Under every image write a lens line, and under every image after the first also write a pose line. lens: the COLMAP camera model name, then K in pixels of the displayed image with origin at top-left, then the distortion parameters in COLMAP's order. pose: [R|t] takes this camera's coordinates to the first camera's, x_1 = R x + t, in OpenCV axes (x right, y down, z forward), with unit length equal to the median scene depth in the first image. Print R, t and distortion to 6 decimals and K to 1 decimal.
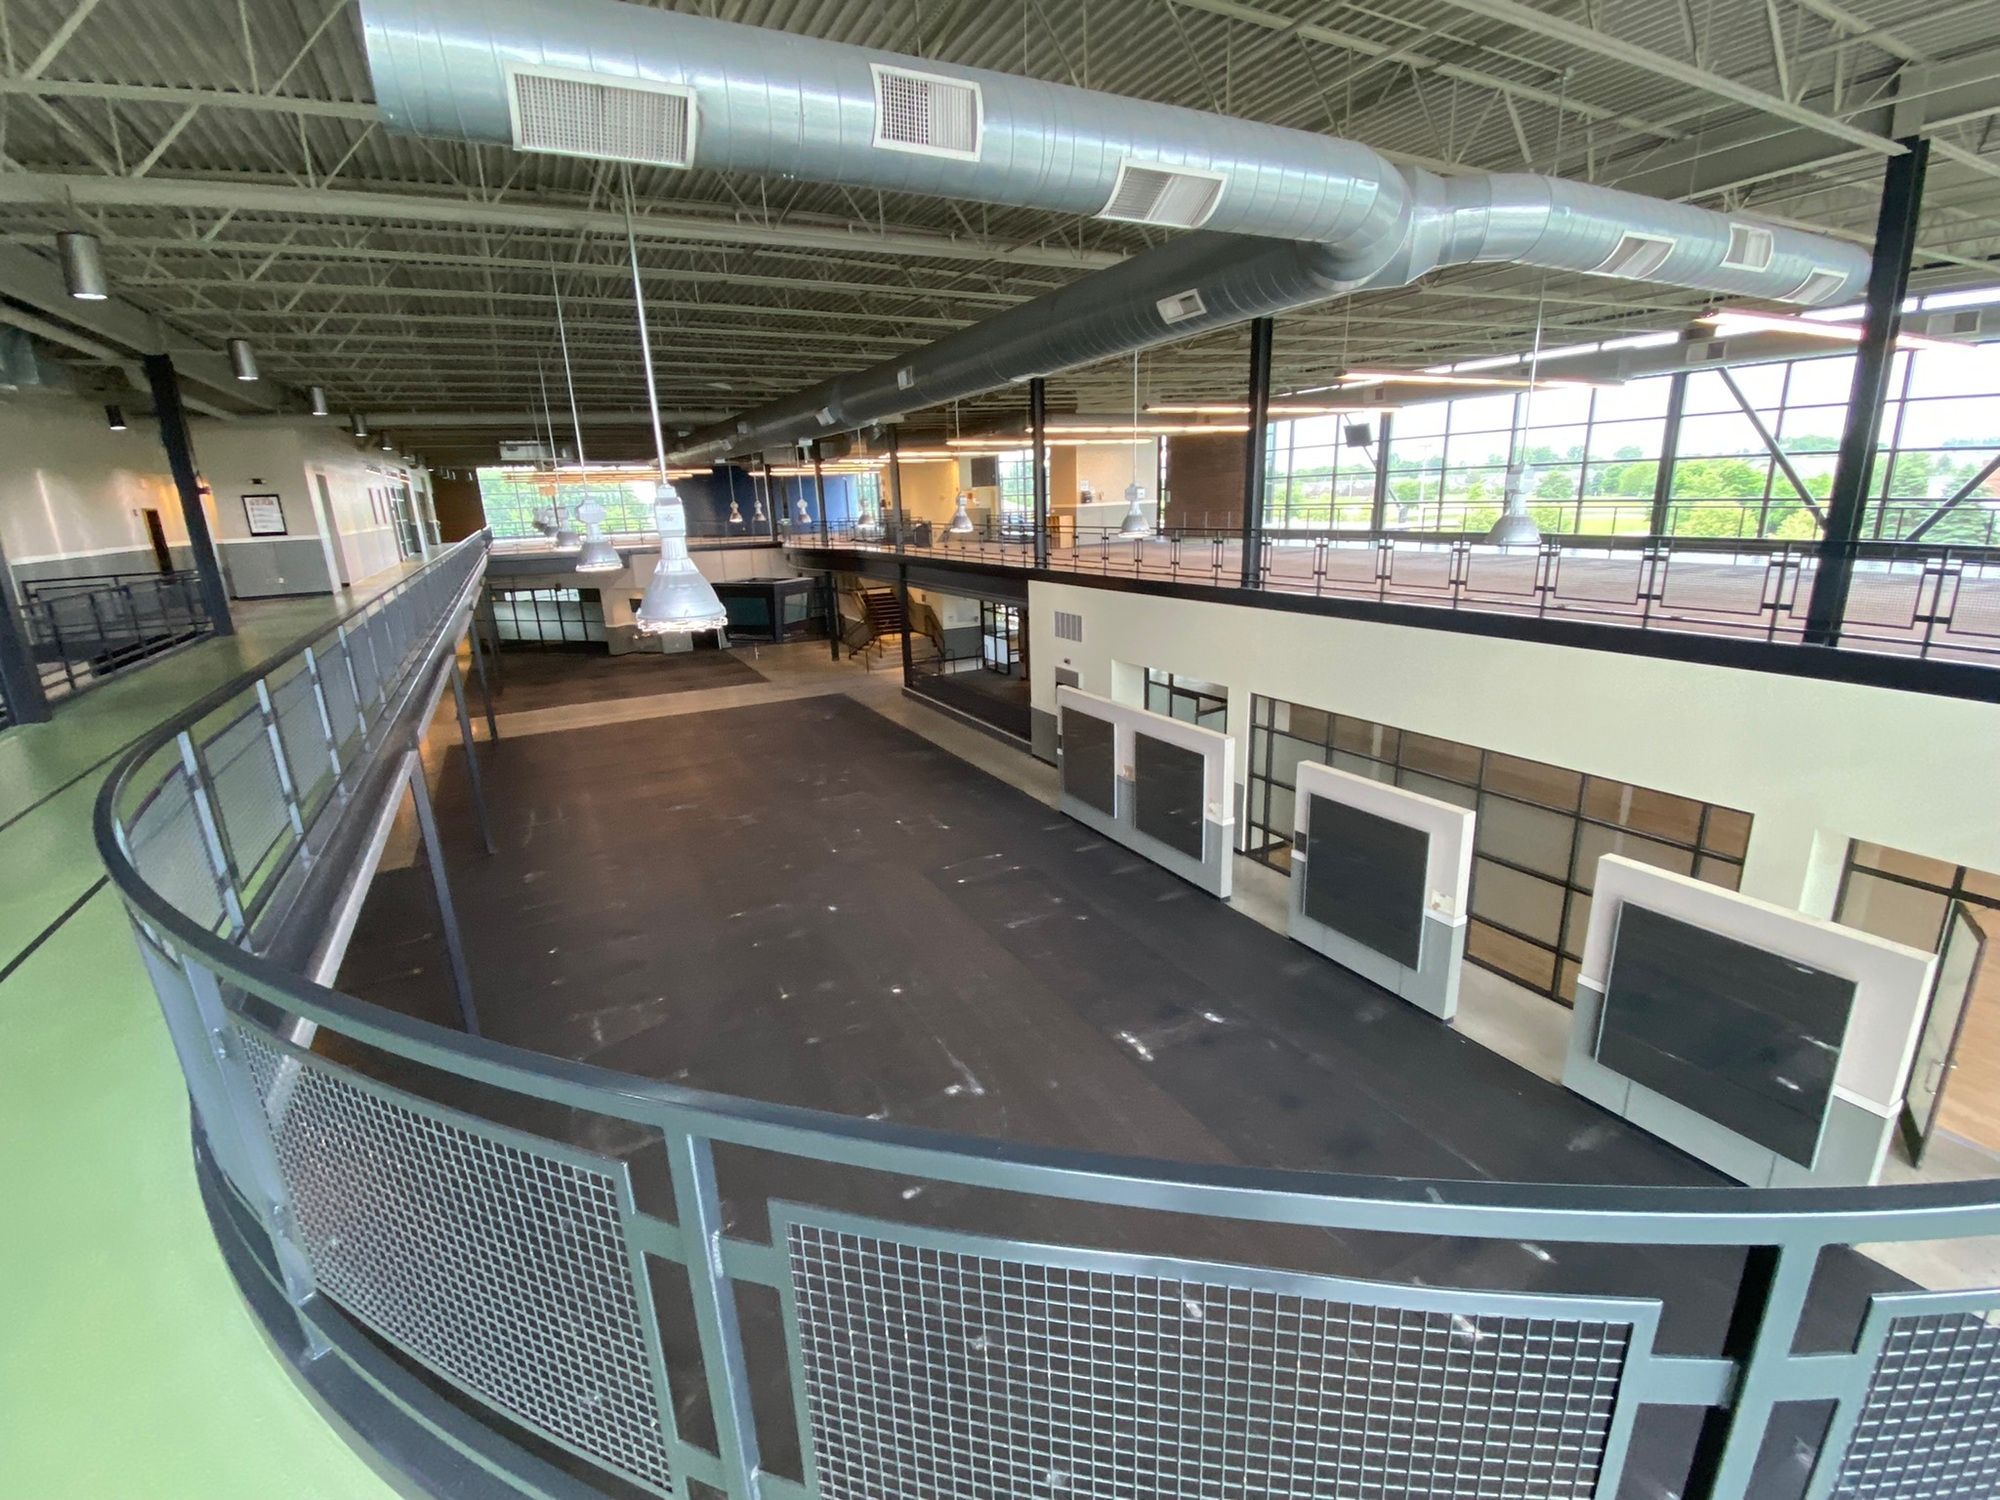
lens RADIAL K [[882.5, 0, 993.2], [0, 882.5, 761.7], [0, 0, 1]] dist [0.065235, -0.054886]
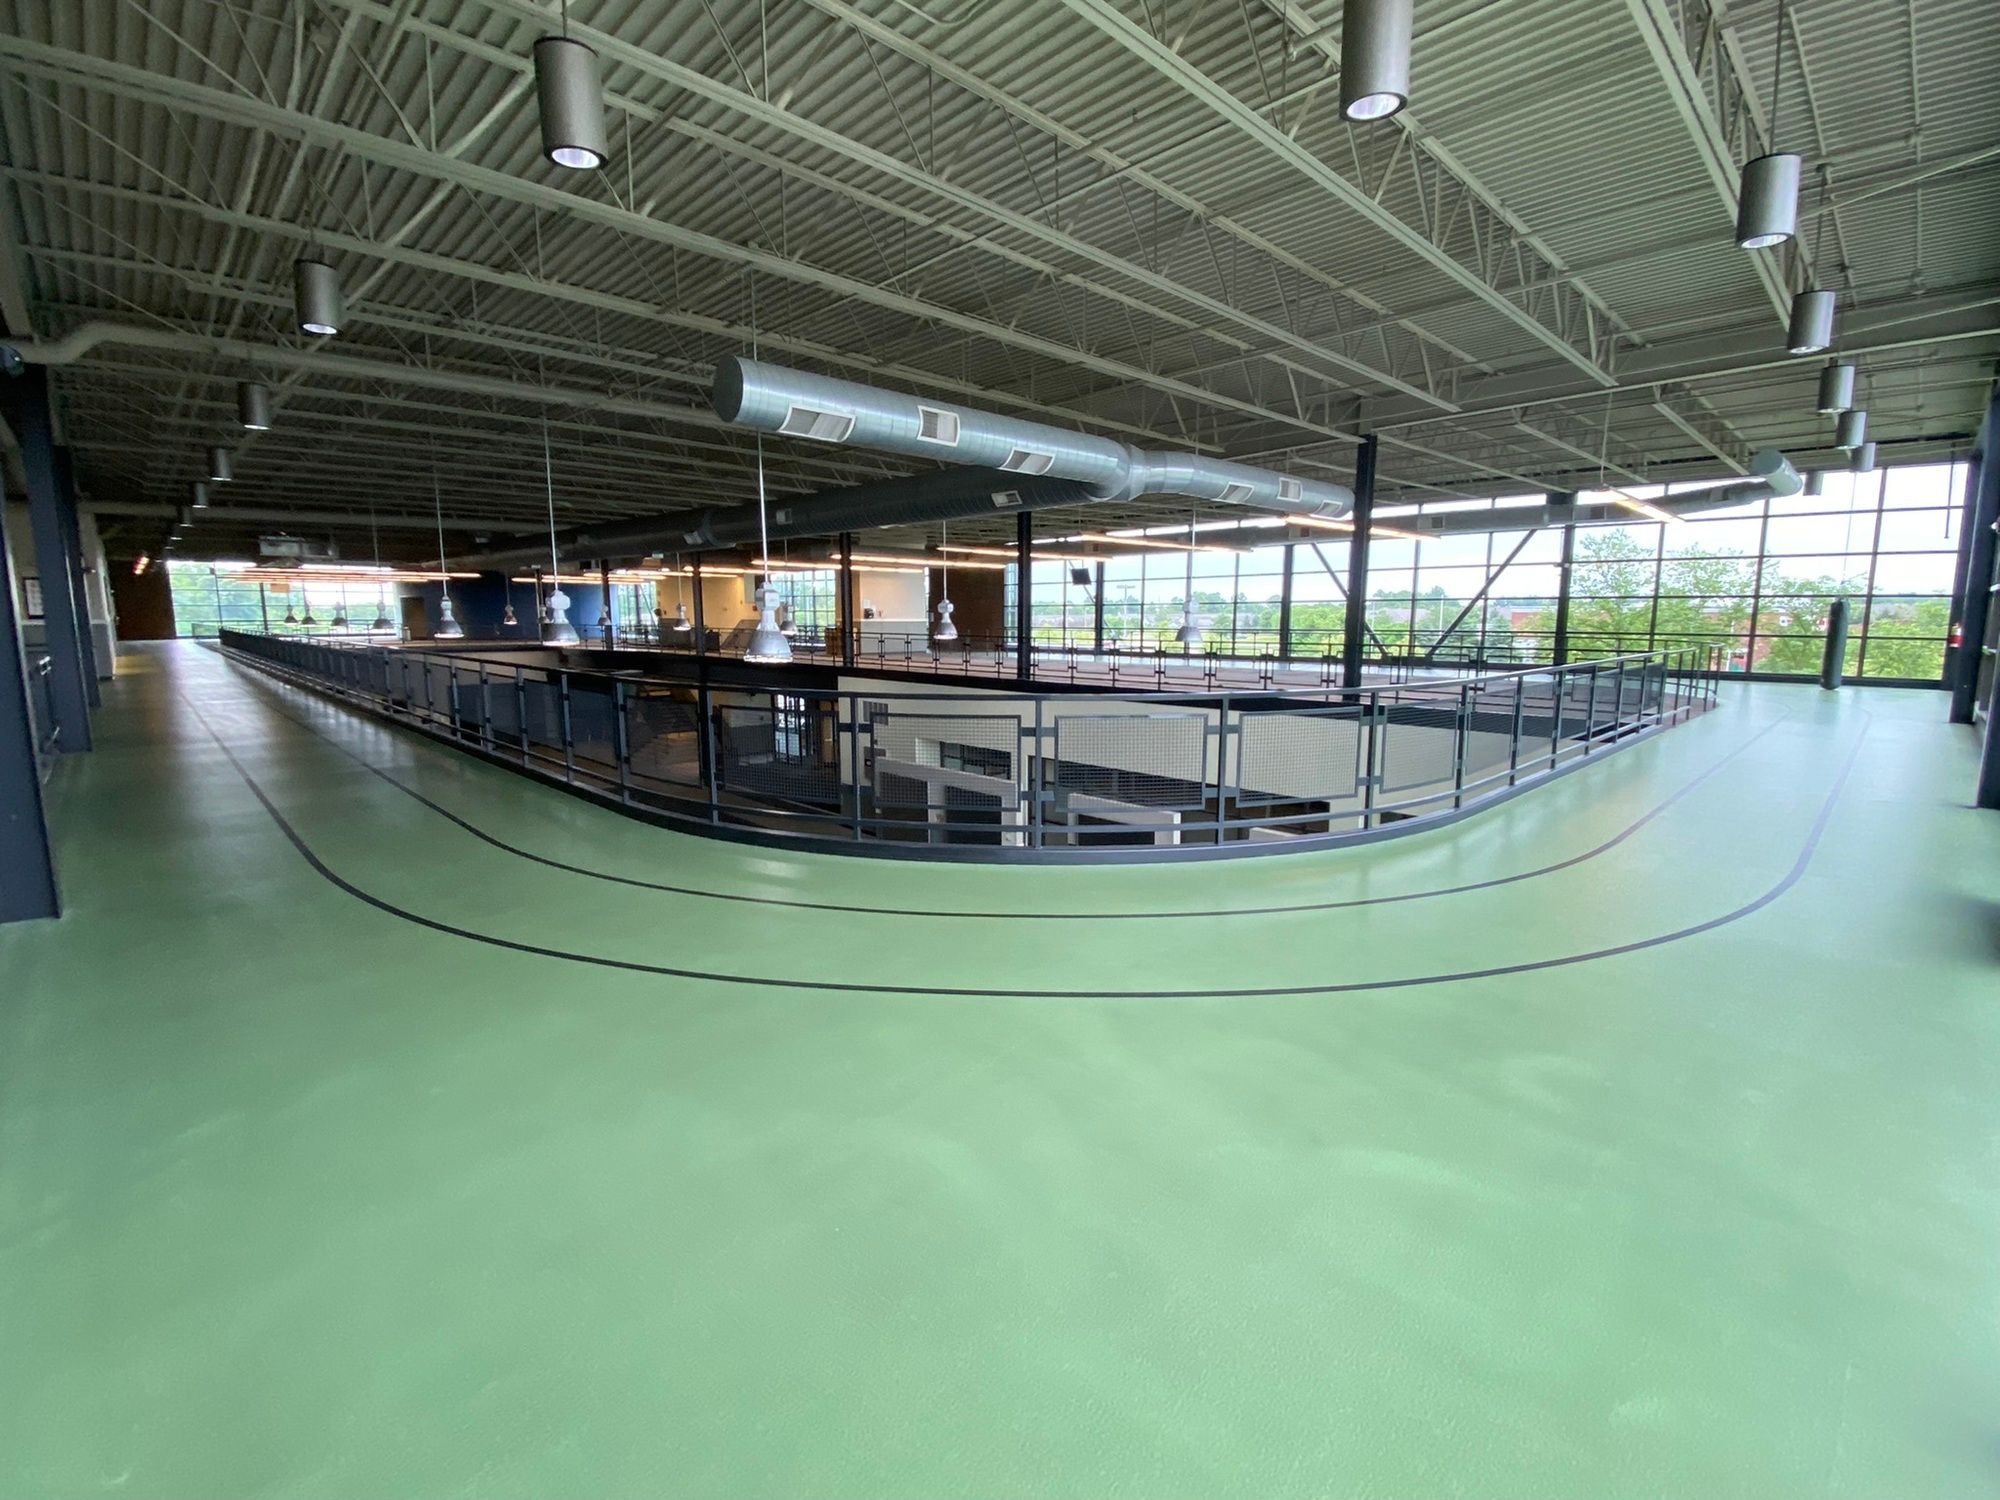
lens RADIAL K [[882.5, 0, 993.2], [0, 882.5, 761.7], [0, 0, 1]] dist [0.065235, -0.054886]
pose [[0.958413, -0.009758, 0.285218, -0.099331], [0.047177, 0.991082, -0.124622, 0.066470], [-0.281459, 0.132895, 0.950326, -0.175841]]
